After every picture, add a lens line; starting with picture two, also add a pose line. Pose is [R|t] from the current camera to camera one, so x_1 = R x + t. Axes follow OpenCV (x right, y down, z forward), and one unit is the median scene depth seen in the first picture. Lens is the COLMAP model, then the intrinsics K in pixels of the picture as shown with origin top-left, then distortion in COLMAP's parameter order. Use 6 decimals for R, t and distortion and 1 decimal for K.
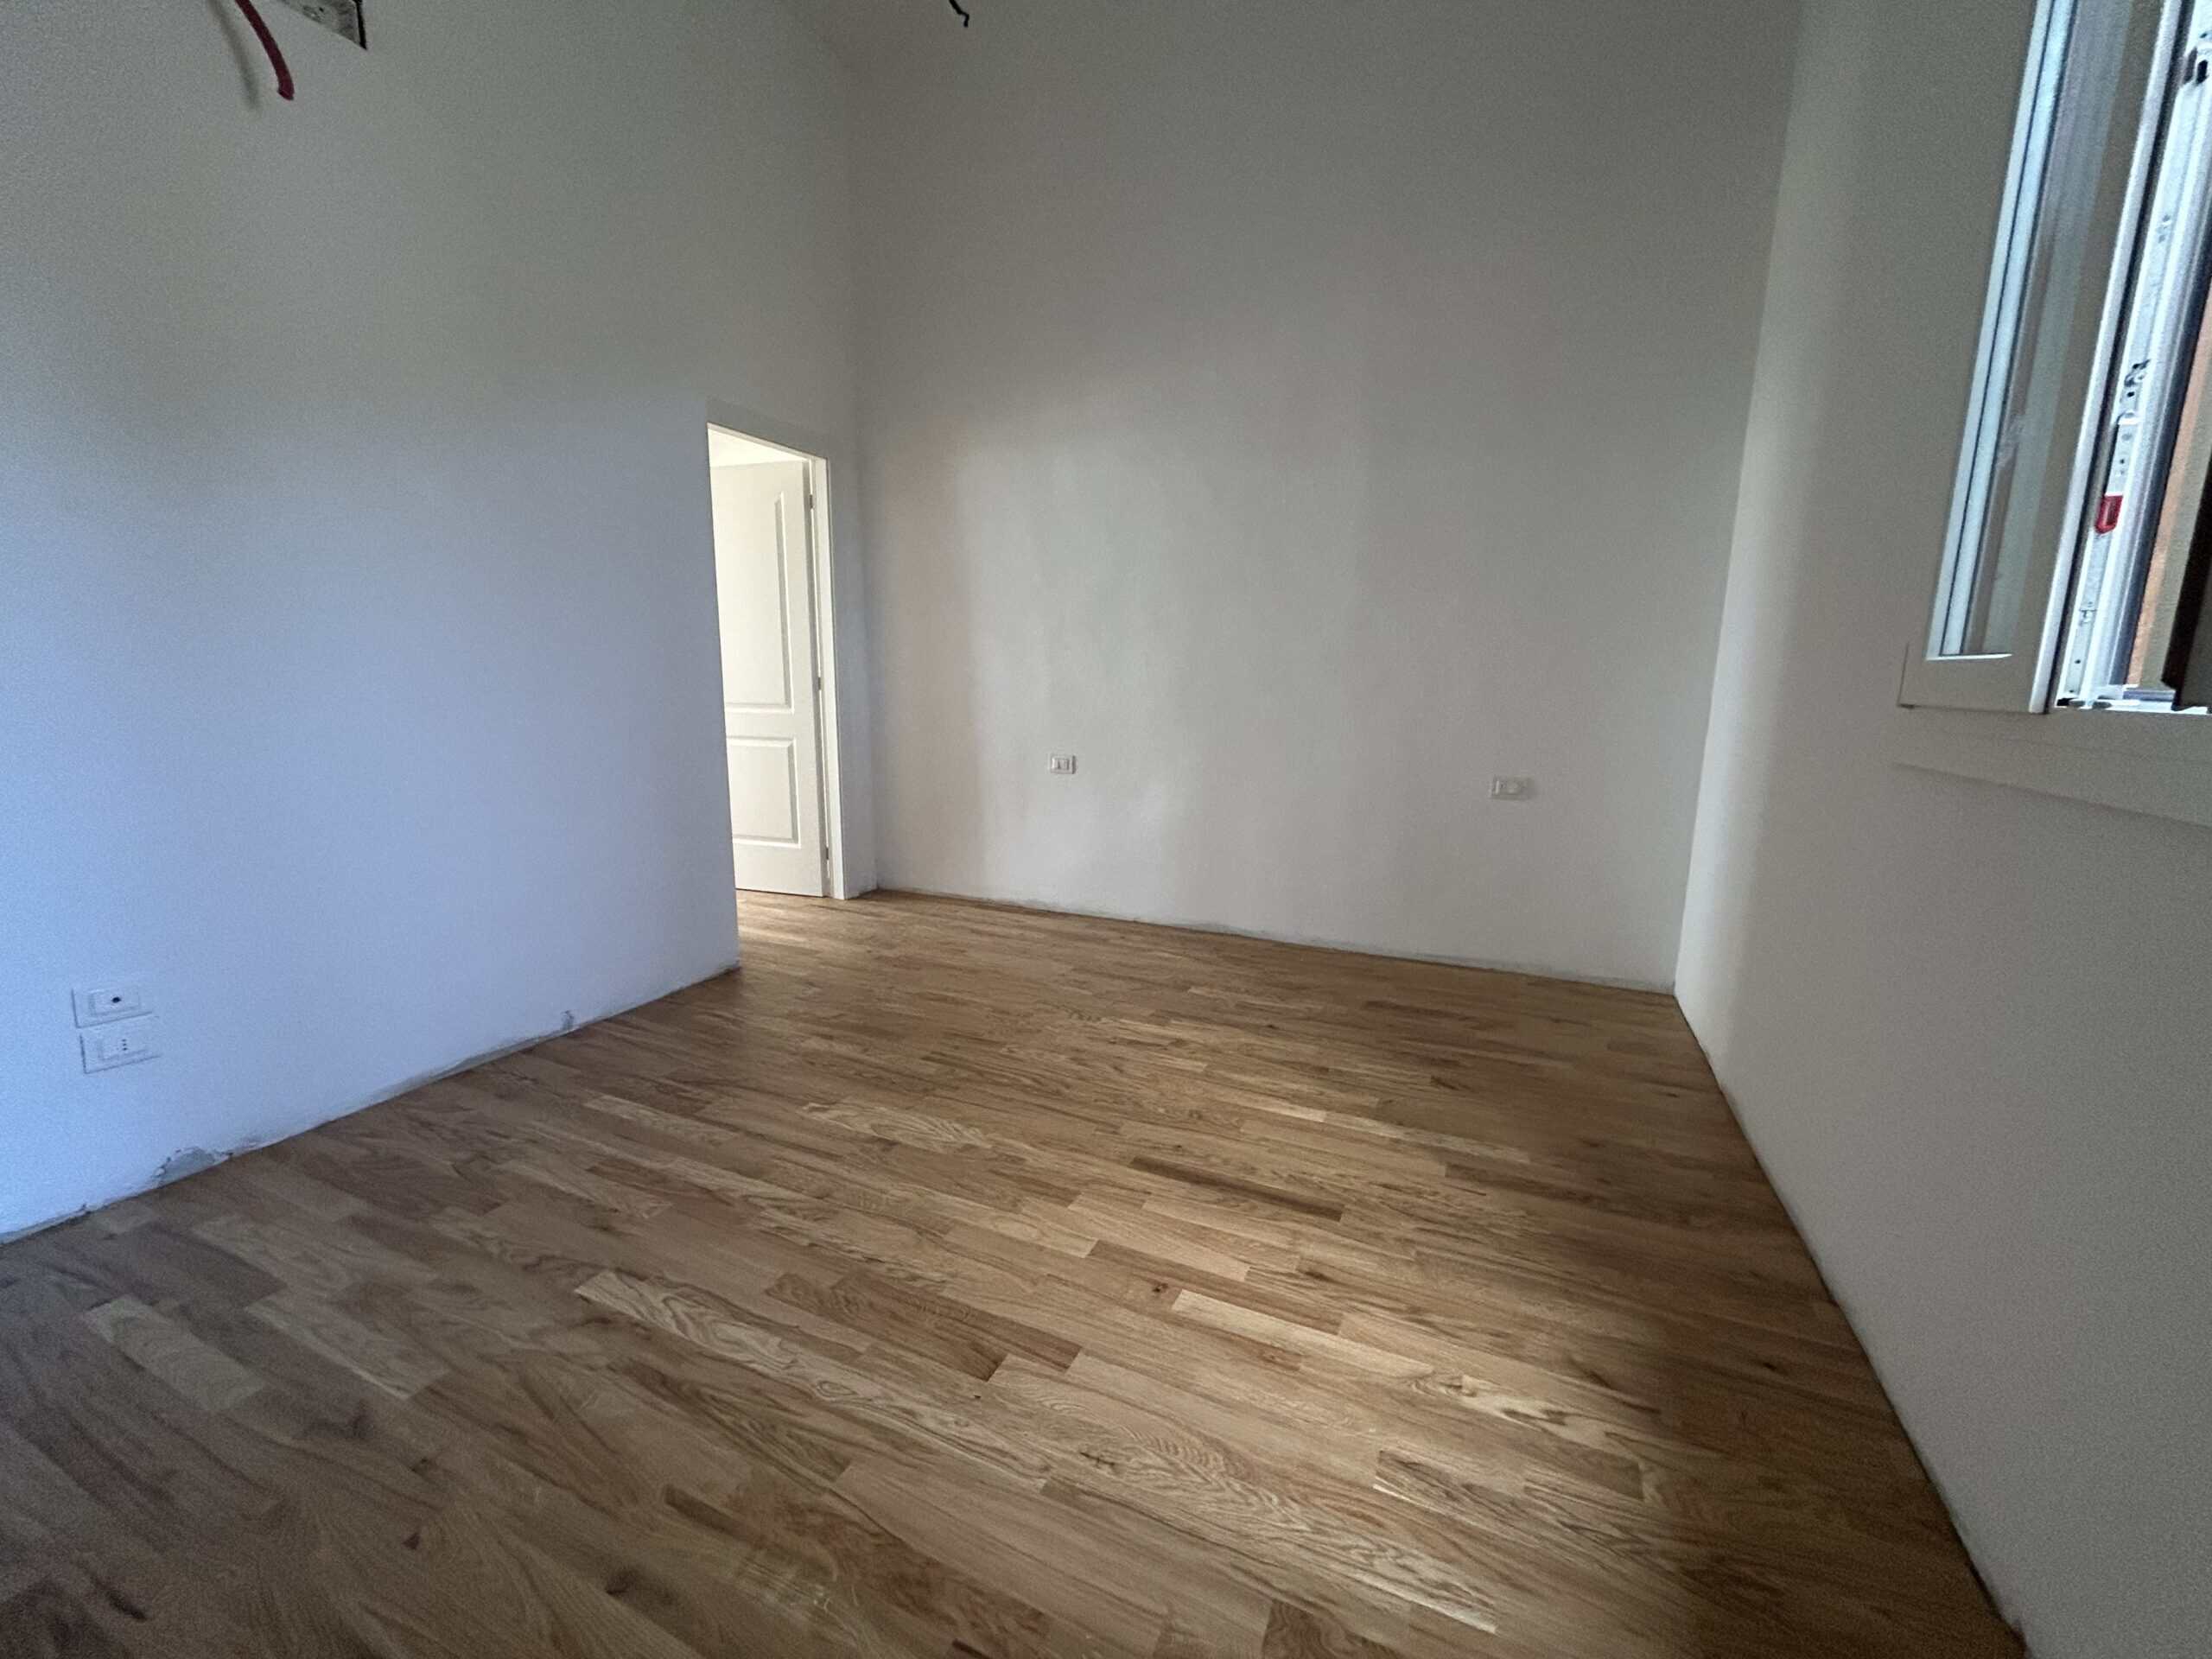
lens RADIAL K [[892.4, 0, 1098.5], [0, 892.4, 834.9], [0, 0, 1]] dist [-0.000562, 0.000037]
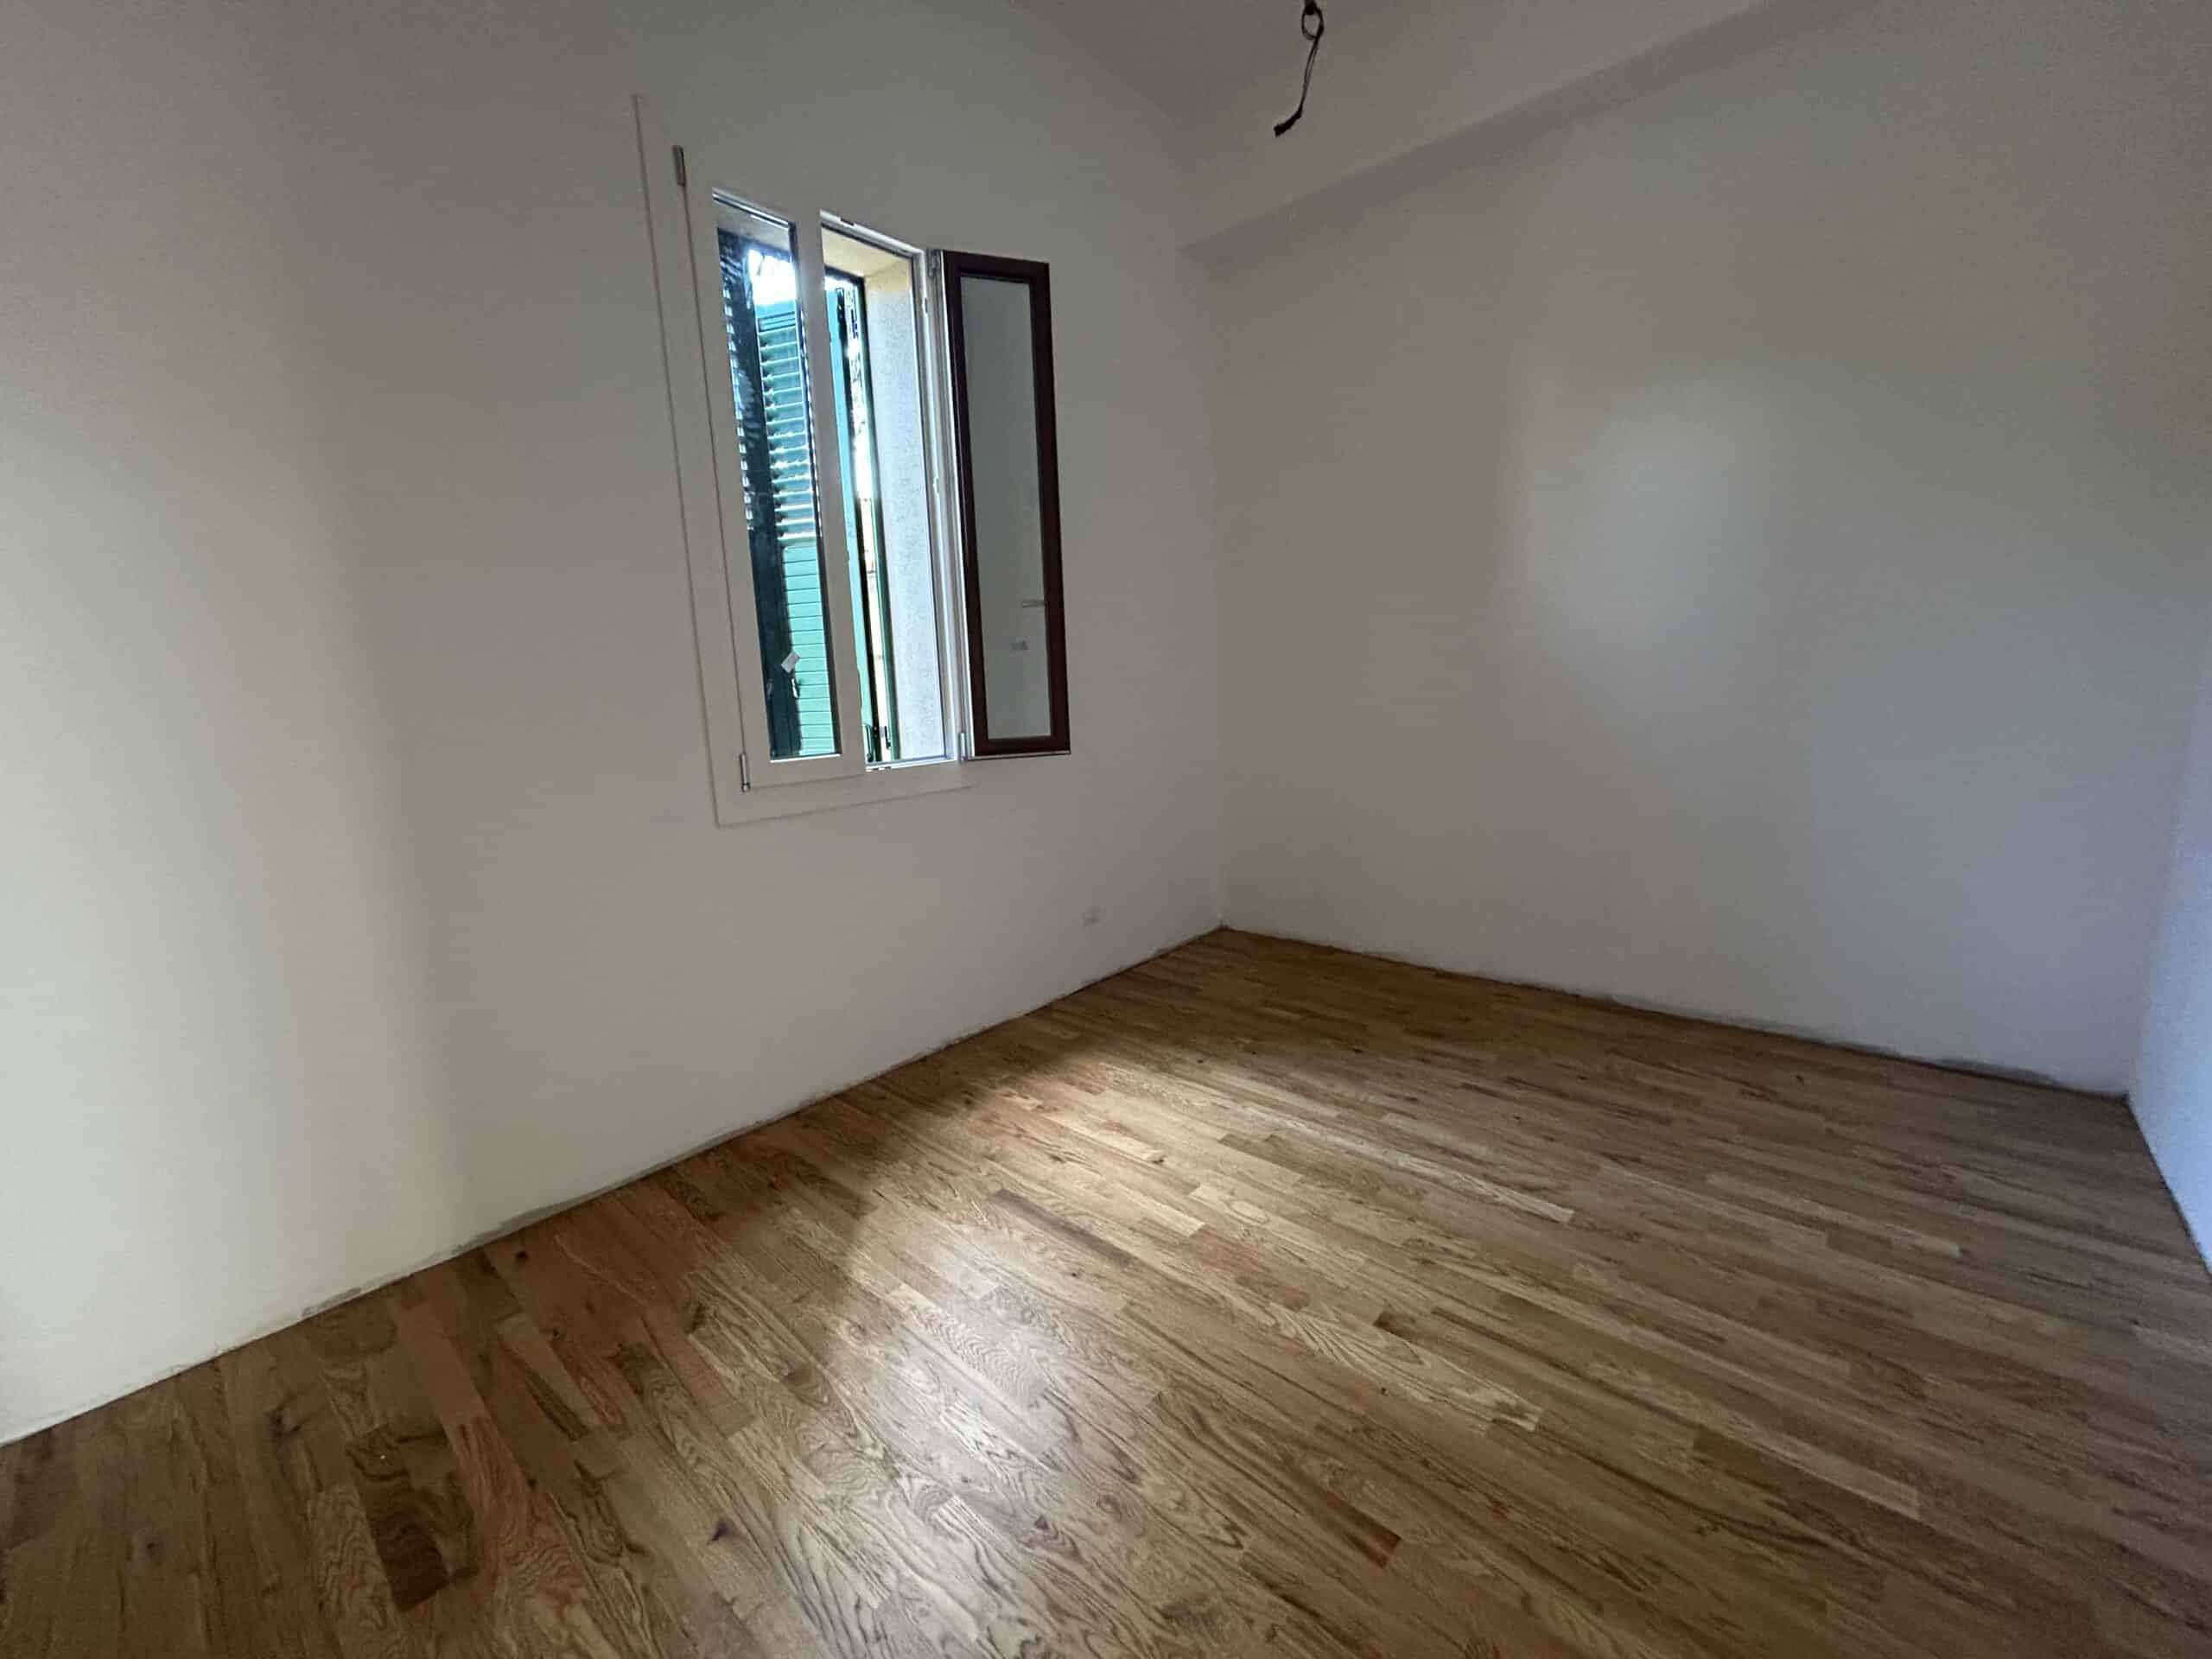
lens RADIAL K [[892.4, 0, 1098.5], [0, 892.4, 834.9], [0, 0, 1]] dist [-0.000562, 0.000037]
pose [[-0.953679, -0.027096, 0.299602, -0.234624], [0.081238, 0.935734, 0.343223, -0.475014], [-0.289648, 0.351664, -0.890189, 1.860696]]
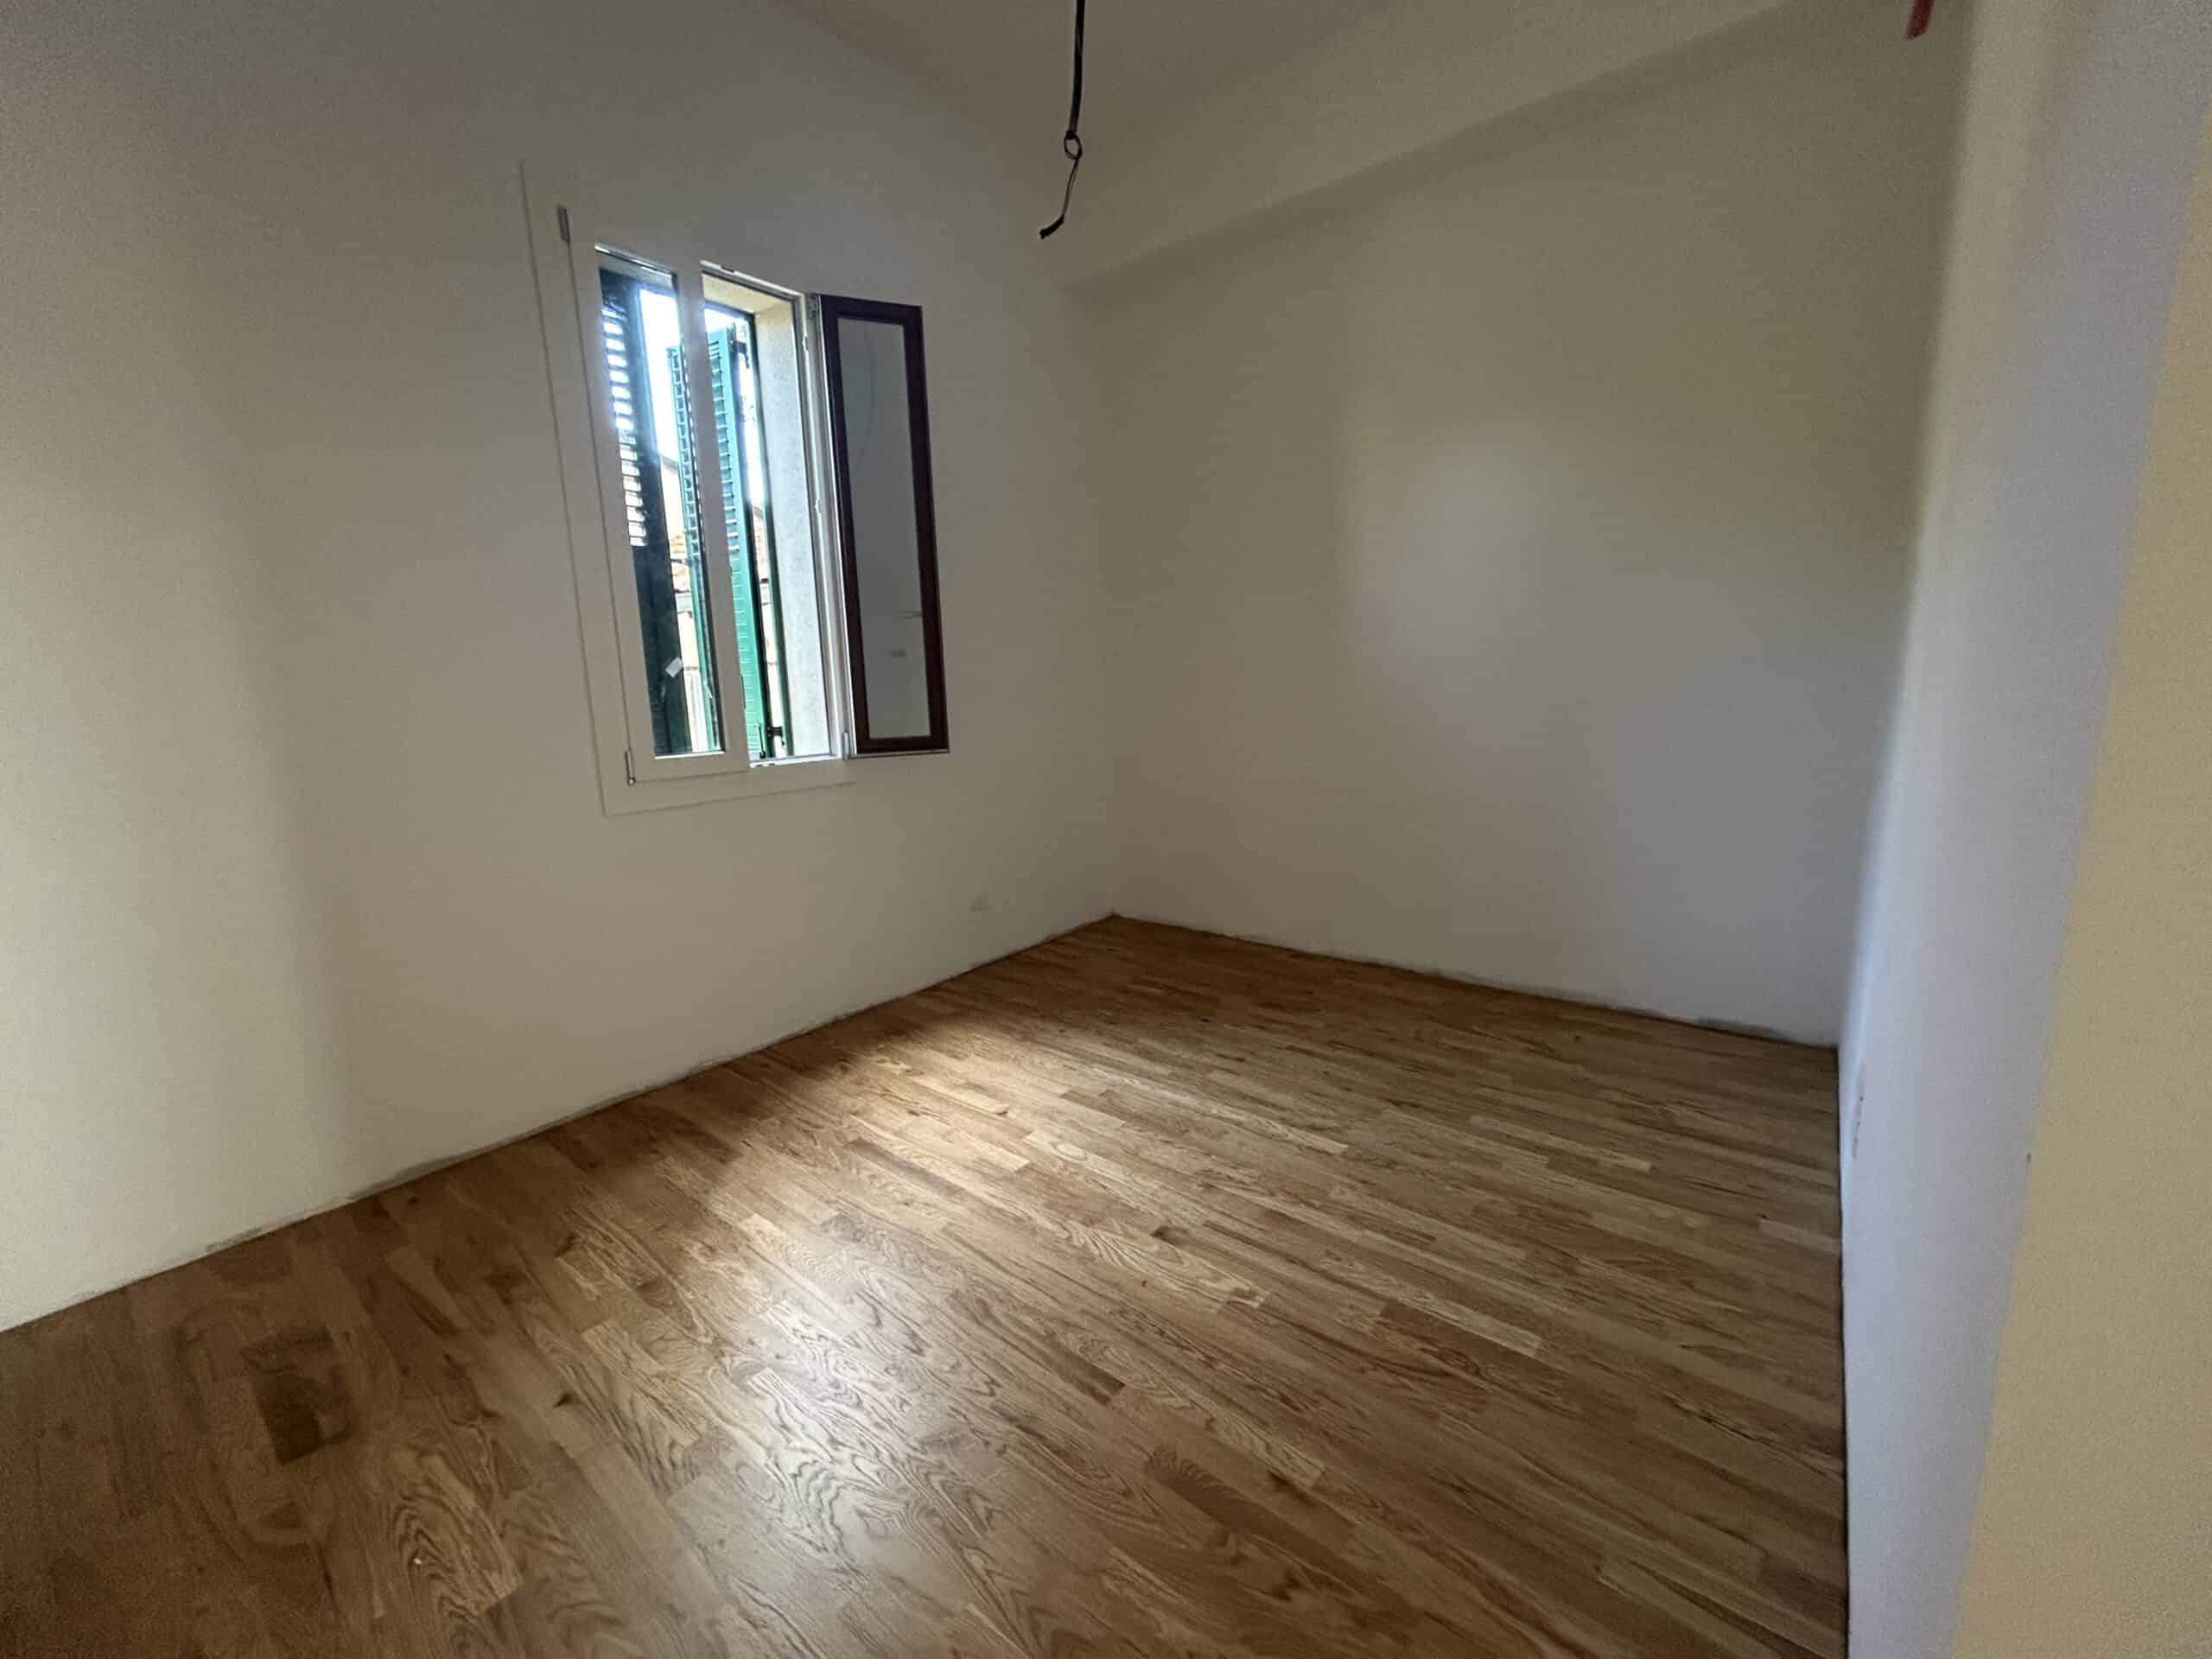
lens RADIAL K [[892.4, 0, 1098.5], [0, 892.4, 834.9], [0, 0, 1]] dist [-0.000562, 0.000037]
pose [[-0.965670, -0.025373, 0.258529, -0.460951], [0.067498, 0.936528, 0.344033, -0.497222], [-0.250849, 0.349673, -0.902665, 1.967851]]
